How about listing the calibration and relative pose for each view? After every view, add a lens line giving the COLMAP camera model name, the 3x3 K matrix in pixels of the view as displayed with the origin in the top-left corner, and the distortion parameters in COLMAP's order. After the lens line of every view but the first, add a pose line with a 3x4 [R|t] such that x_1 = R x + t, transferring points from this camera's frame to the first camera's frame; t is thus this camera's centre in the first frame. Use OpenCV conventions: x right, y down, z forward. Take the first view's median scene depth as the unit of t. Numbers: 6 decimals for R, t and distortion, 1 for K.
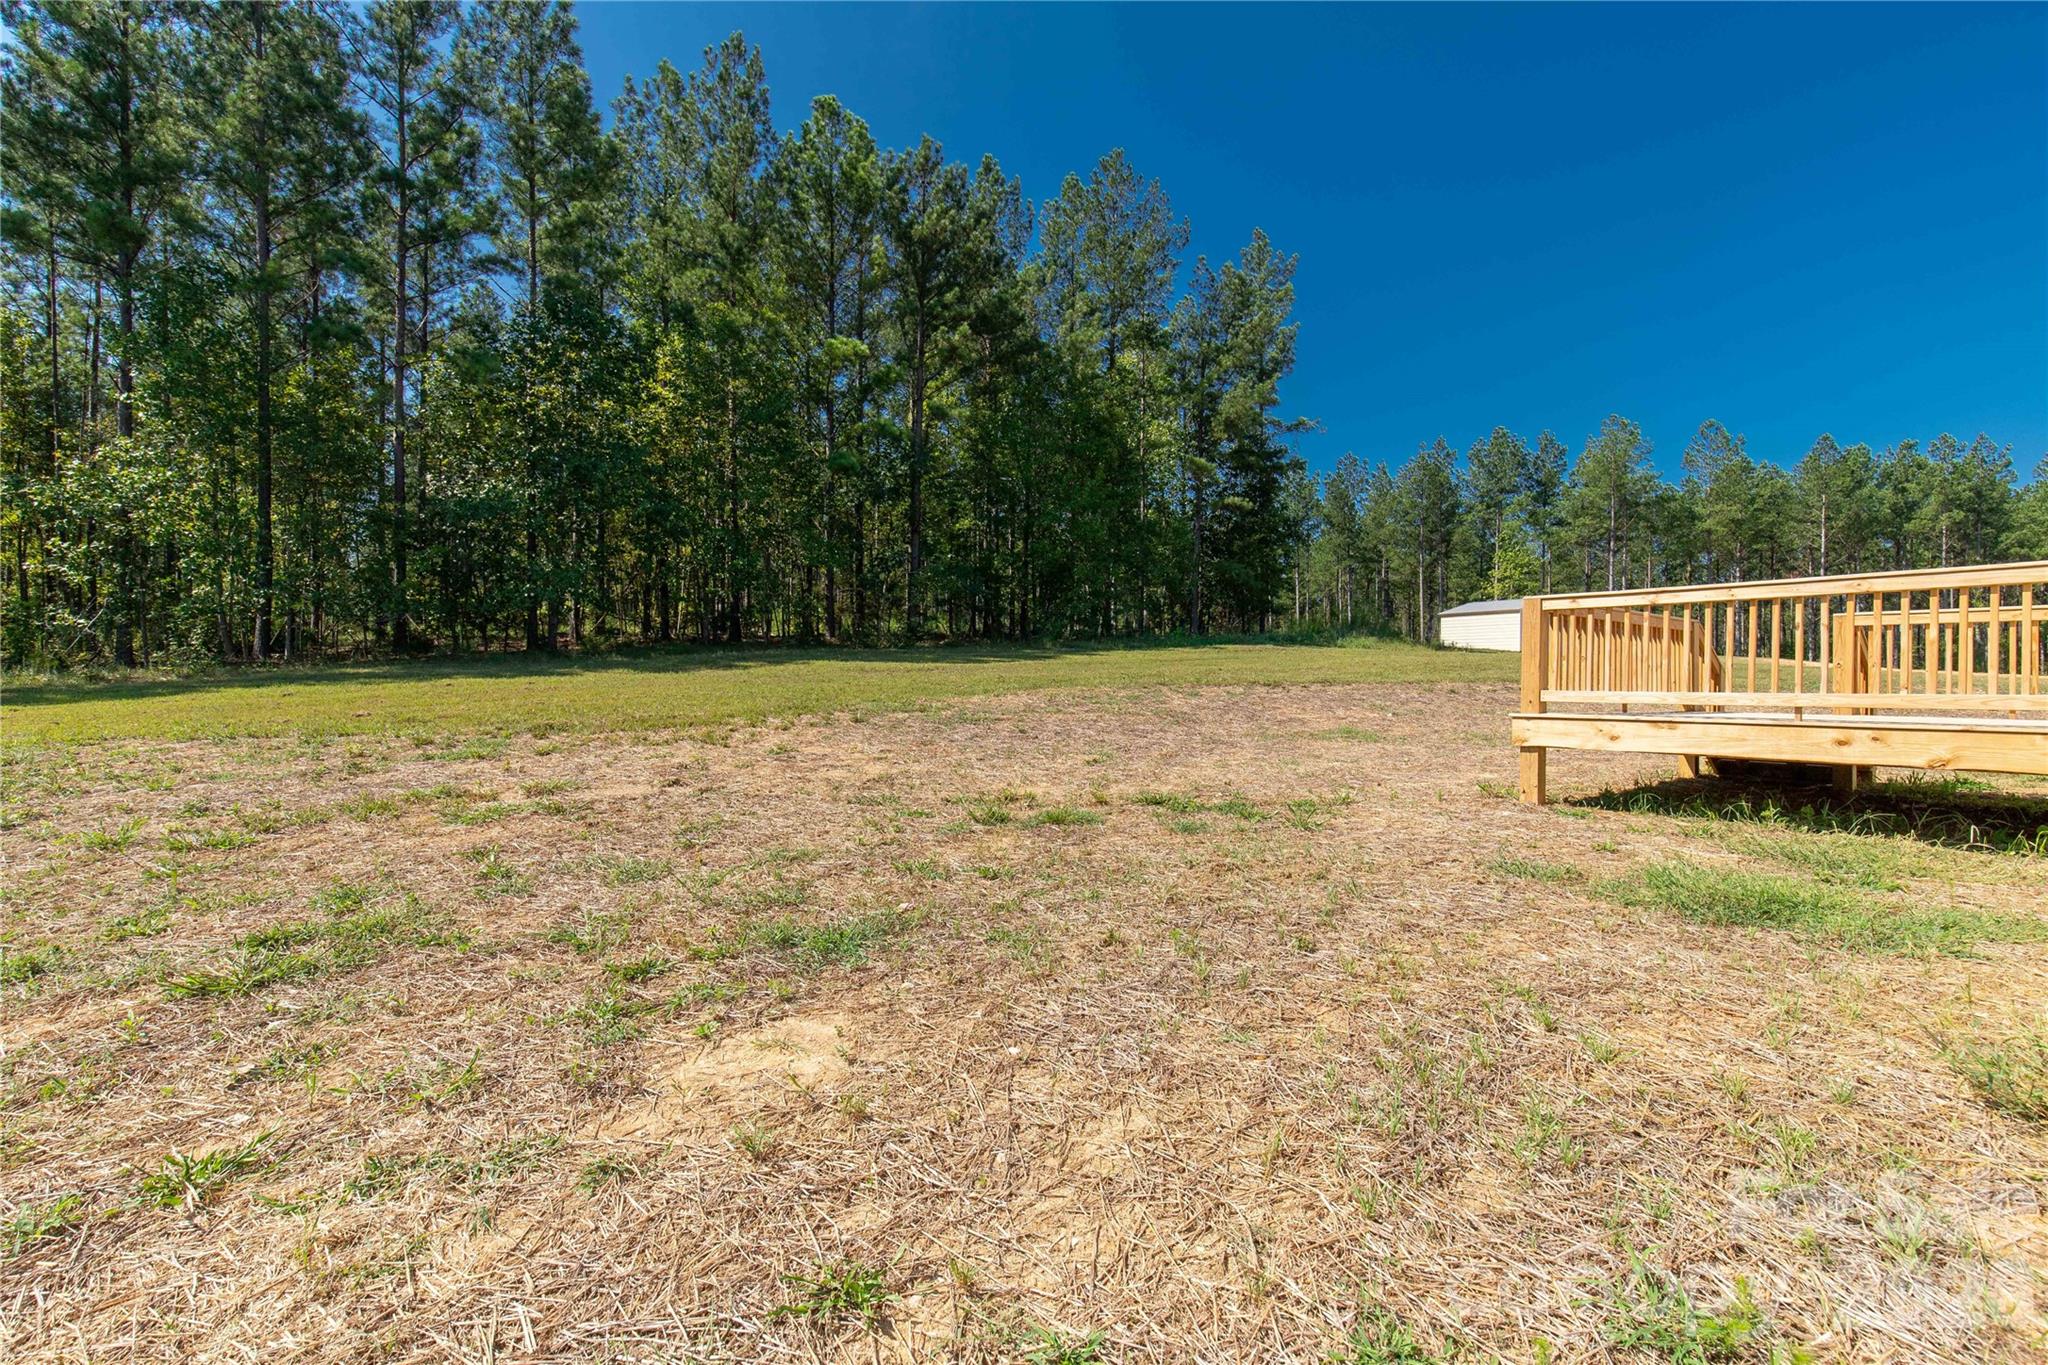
lens RADIAL K [[928.9, 0, 1011.0], [0, 928.9, 688.0], [0, 0, 1]] dist [0.000831, 0.000075]
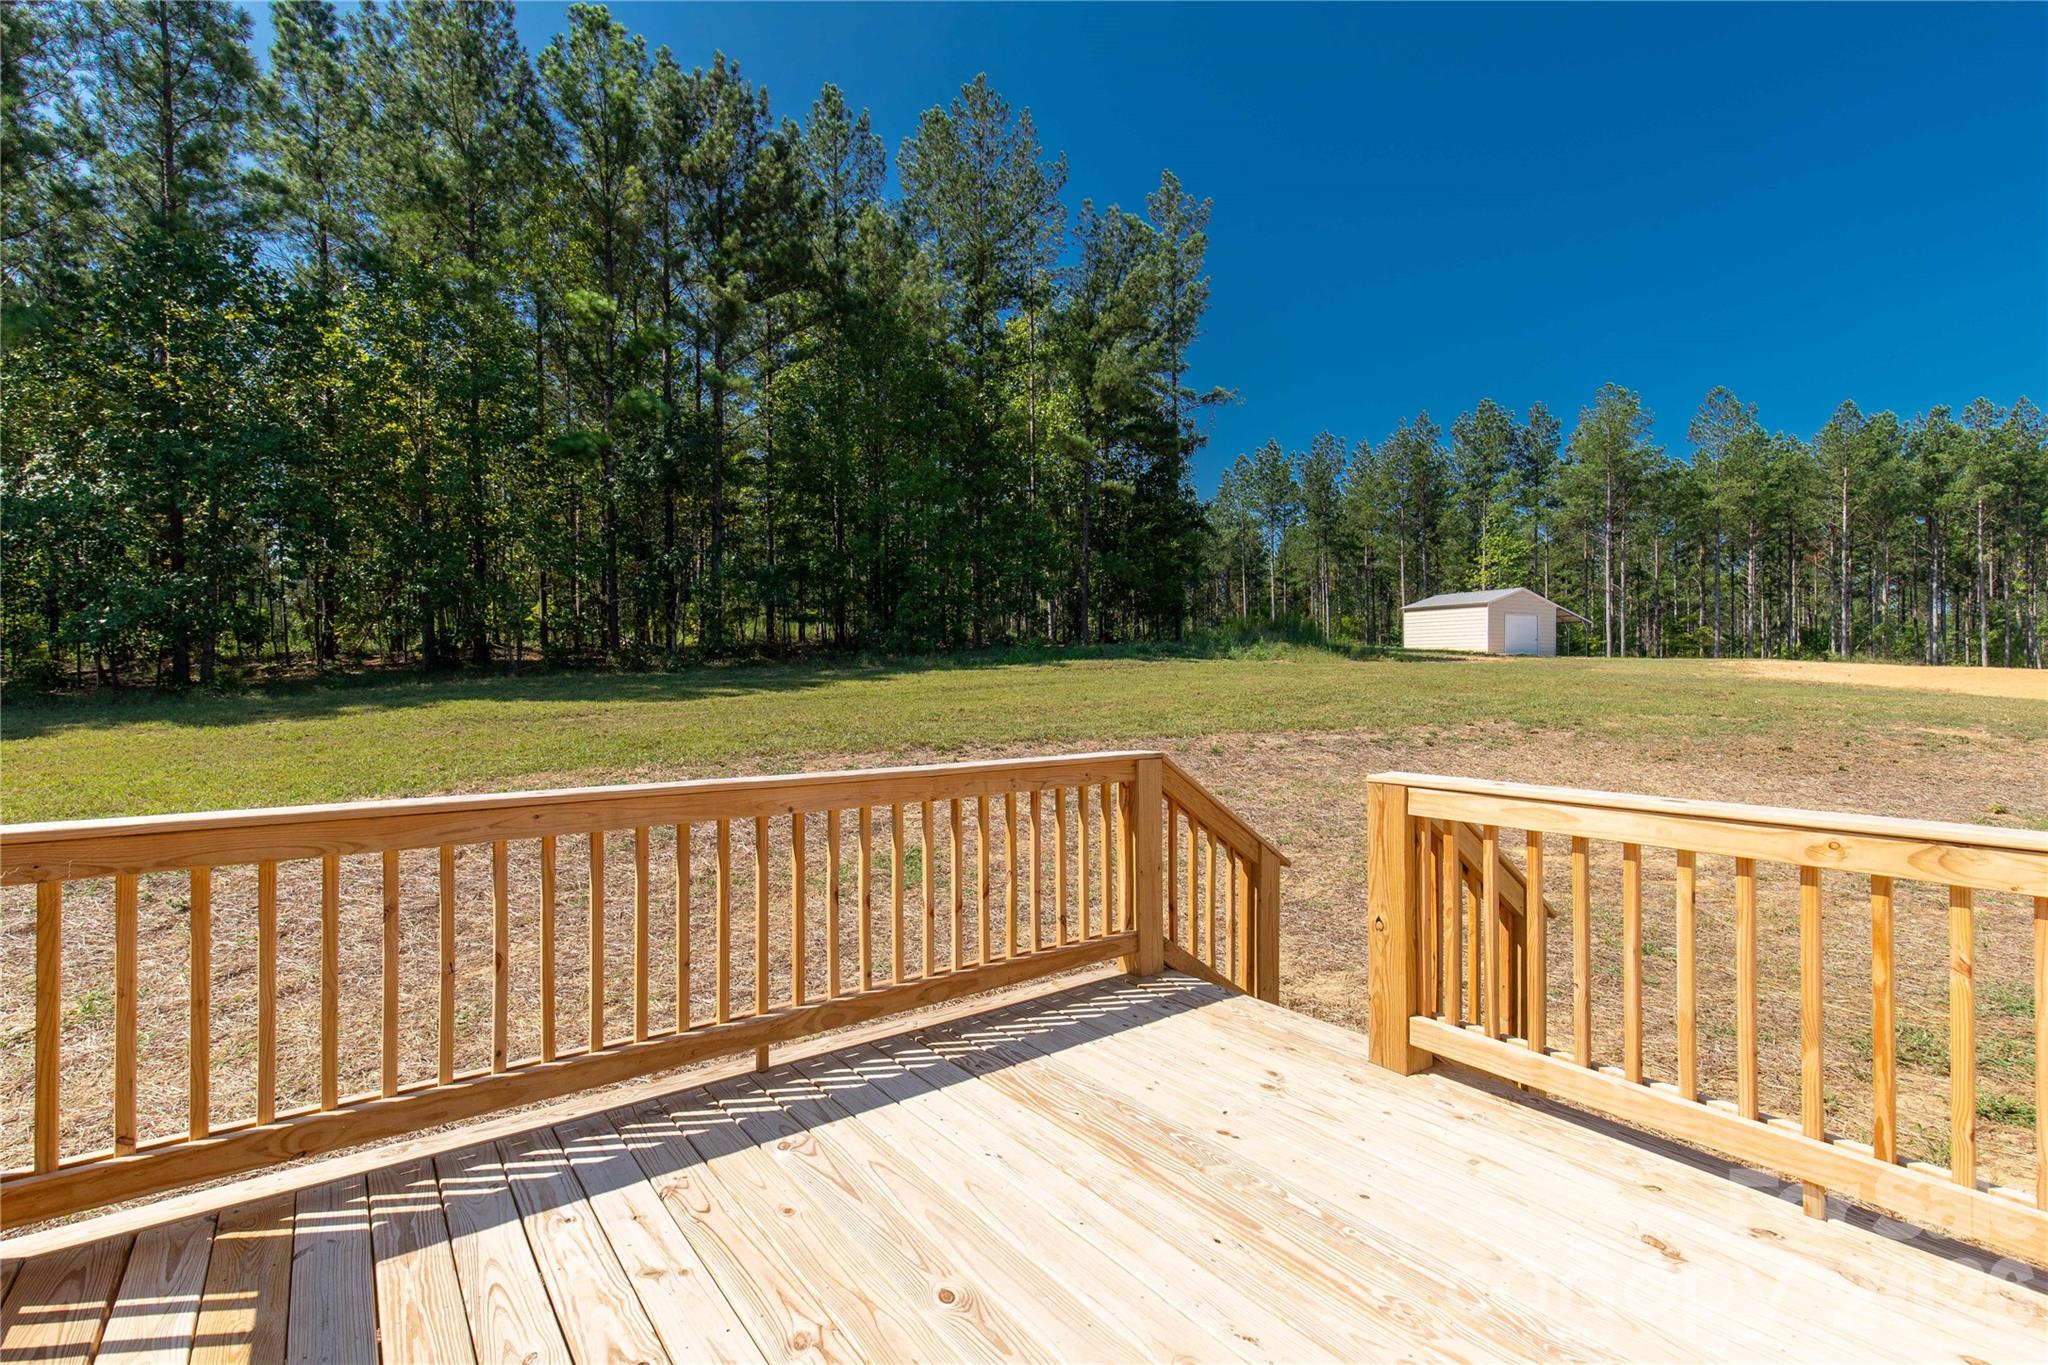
lens RADIAL K [[928.9, 0, 1036.7], [0, 928.9, 675.1], [0, 0, 1]] dist [0.000831, 0.000075]
pose [[0.999811, -0.013161, -0.014297, 0.099417], [0.013145, 0.999913, -0.001229, -0.015706], [0.014312, 0.001040, 0.999897, 0.086271]]
